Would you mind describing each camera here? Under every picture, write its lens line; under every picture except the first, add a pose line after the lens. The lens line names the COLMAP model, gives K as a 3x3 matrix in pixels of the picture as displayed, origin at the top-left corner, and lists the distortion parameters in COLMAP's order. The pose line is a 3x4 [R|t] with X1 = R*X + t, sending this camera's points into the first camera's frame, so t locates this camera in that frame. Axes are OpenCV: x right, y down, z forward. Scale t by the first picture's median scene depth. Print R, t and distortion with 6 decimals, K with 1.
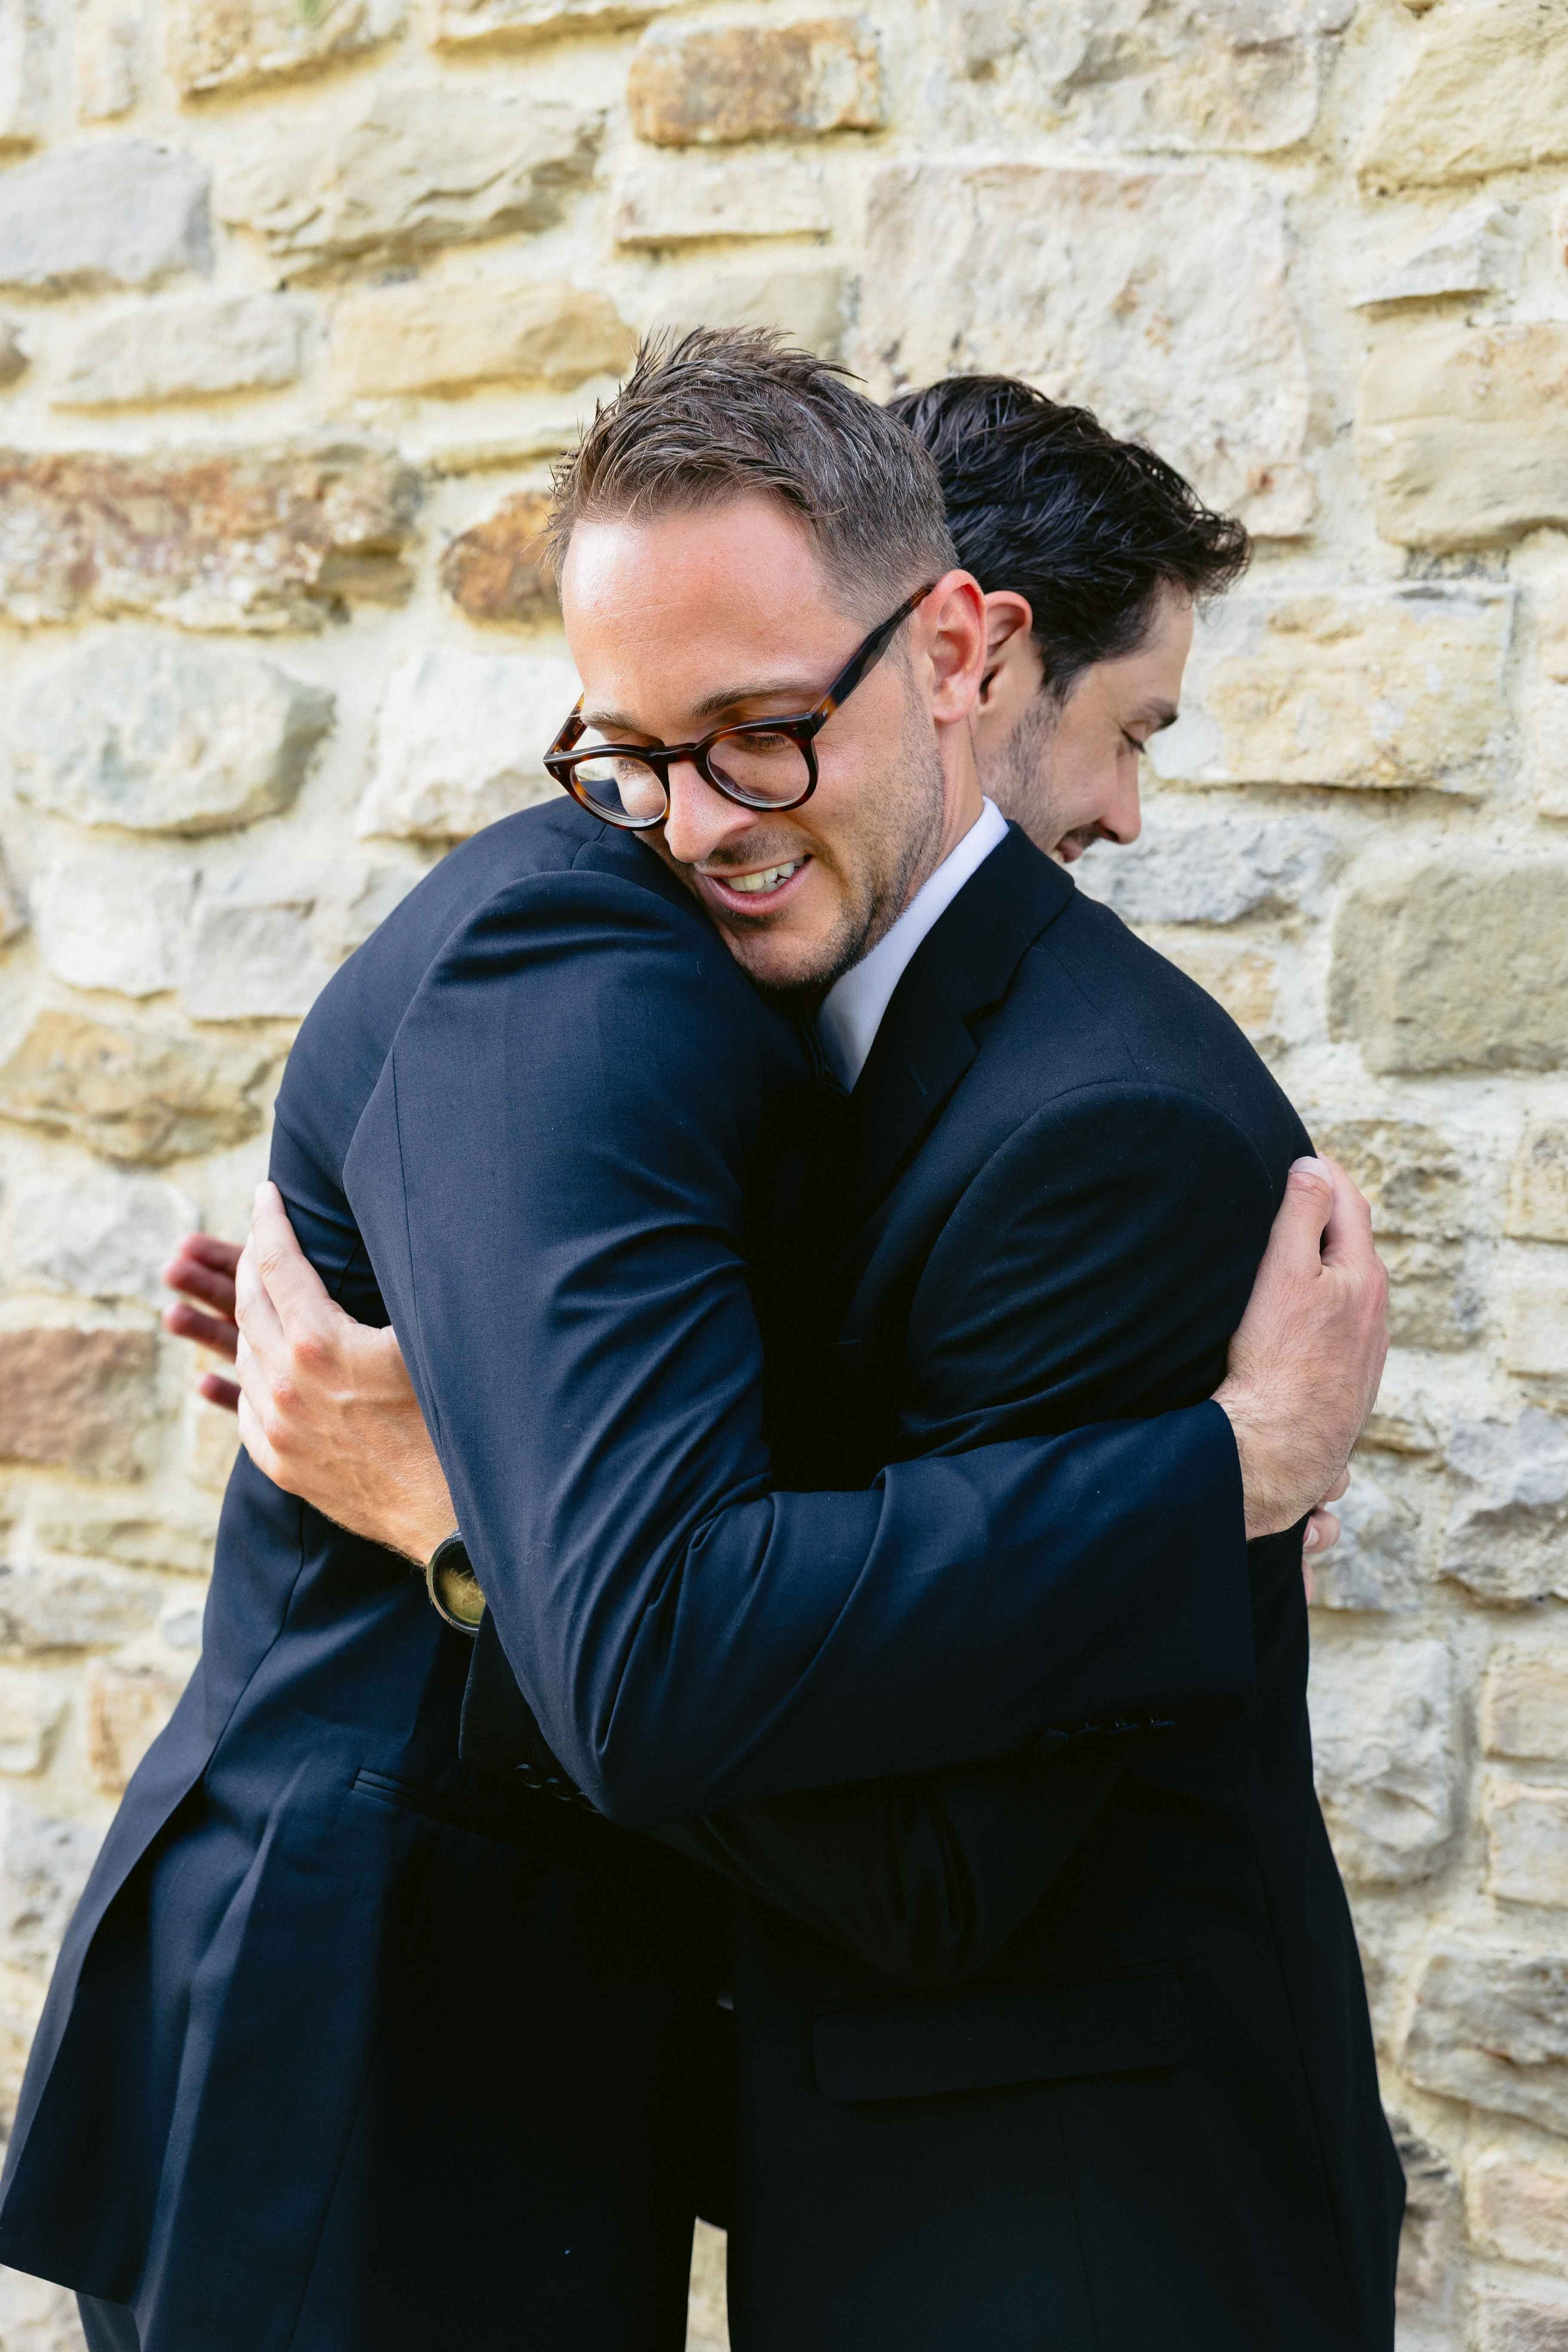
lens RADIAL K [[3136.9, 0, 728.5], [0, 3136.9, 1198.1], [0, 0, 1]] dist [0.023575, 0.001354]
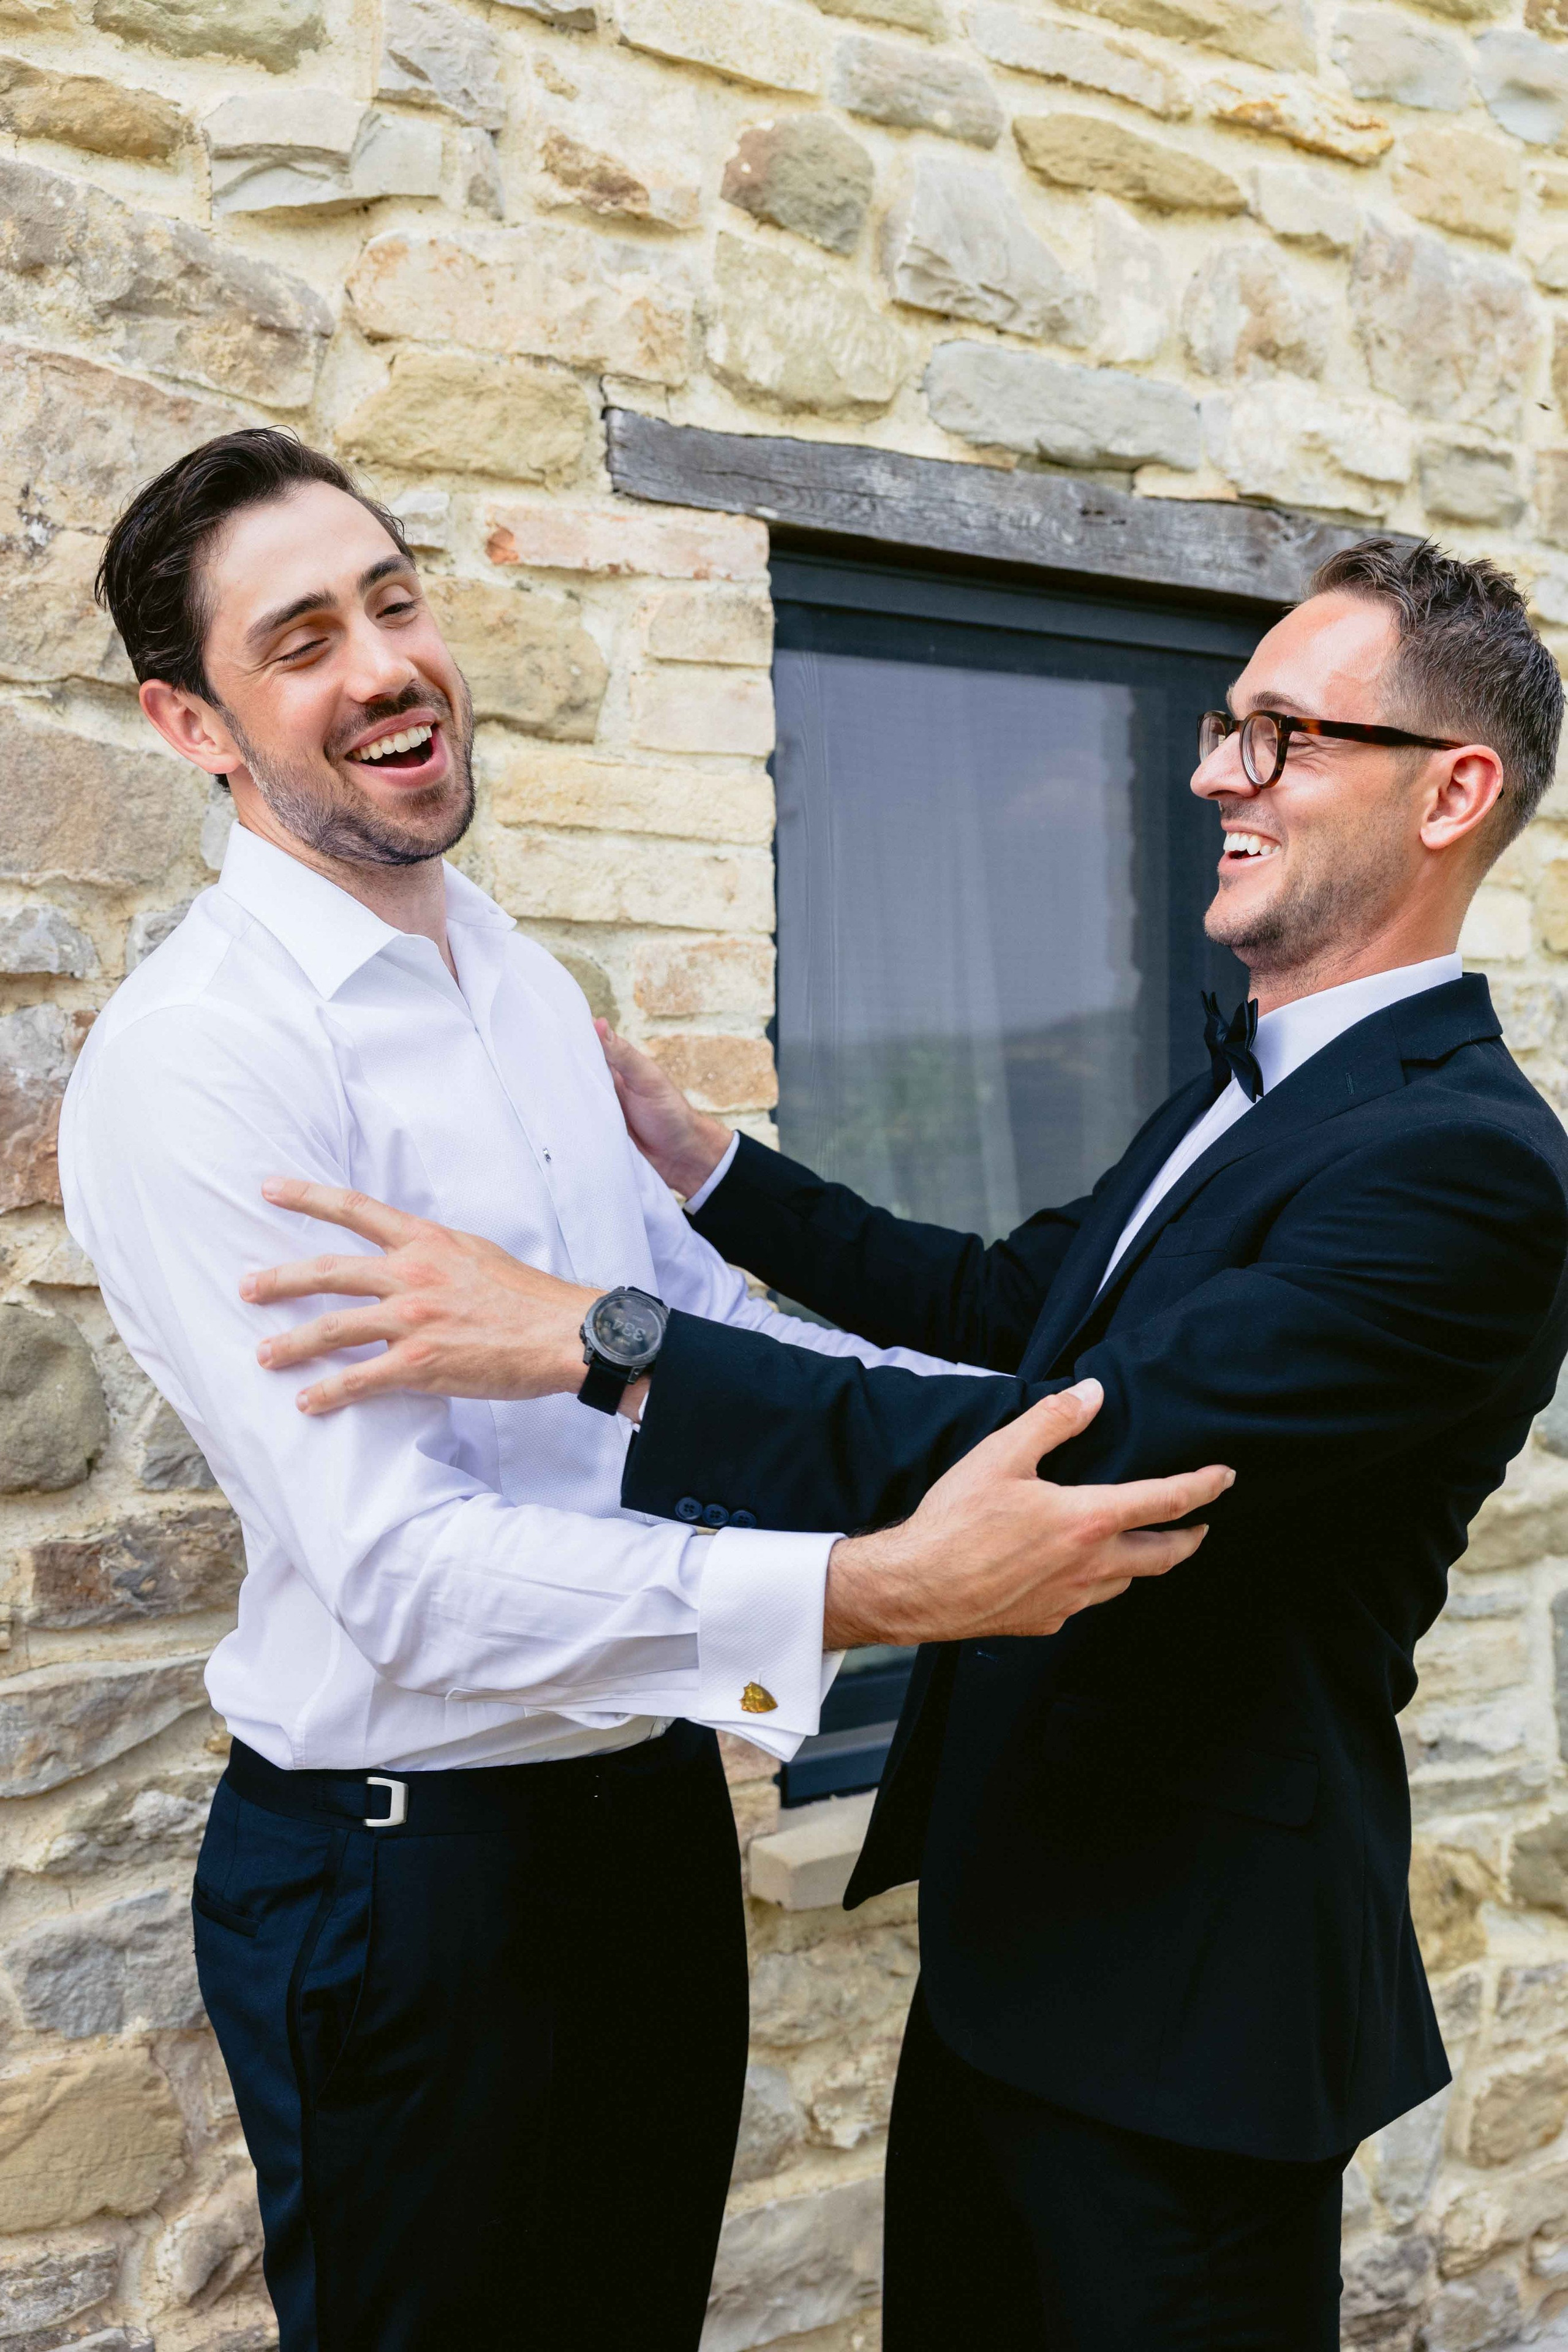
lens RADIAL K [[2545.3, 0, 782.8], [0, 2545.3, 1177.2], [0, 0, 1]] dist [0.000046, 0.013908]
pose [[0.392412, -0.053719, 0.918219, -0.747484], [0.068414, 0.997232, 0.029104, -0.023386], [-0.917242, 0.051399, 0.395001, 0.389254]]
